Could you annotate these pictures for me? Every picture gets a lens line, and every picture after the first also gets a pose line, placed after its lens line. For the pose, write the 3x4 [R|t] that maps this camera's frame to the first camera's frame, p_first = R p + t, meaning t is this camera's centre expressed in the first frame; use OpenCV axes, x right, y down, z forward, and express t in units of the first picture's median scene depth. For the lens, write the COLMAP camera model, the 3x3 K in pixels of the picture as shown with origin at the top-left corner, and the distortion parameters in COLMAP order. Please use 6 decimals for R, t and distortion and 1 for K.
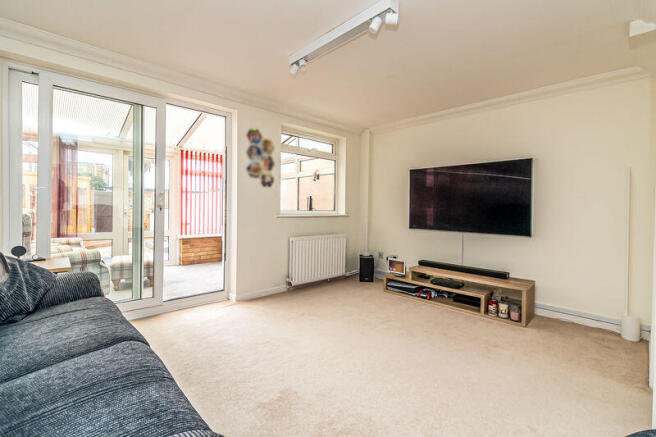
lens RADIAL K [[297.7, 0, 329.0], [0, 297.7, 214.2], [0, 0, 1]] dist [0.001924, -0.000376]
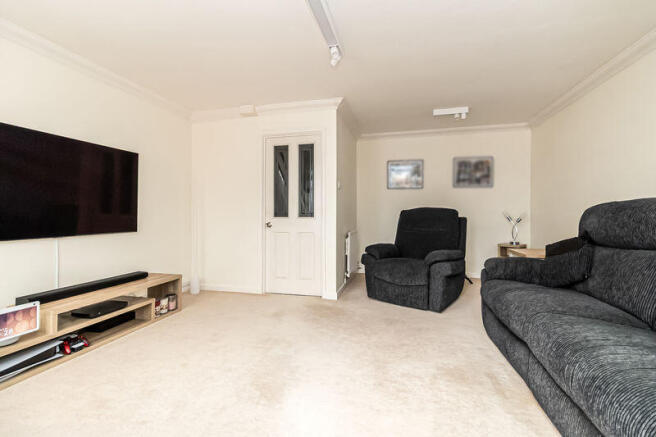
lens RADIAL K [[297.7, 0, 327.7], [0, 297.7, 216.1], [0, 0, 1]] dist [0.001924, -0.000376]
pose [[-0.530503, -0.016511, 0.847523, -0.502040], [0.007047, 0.999690, 0.023886, 0.003579], [-0.847654, 0.018644, -0.530222, 0.988765]]
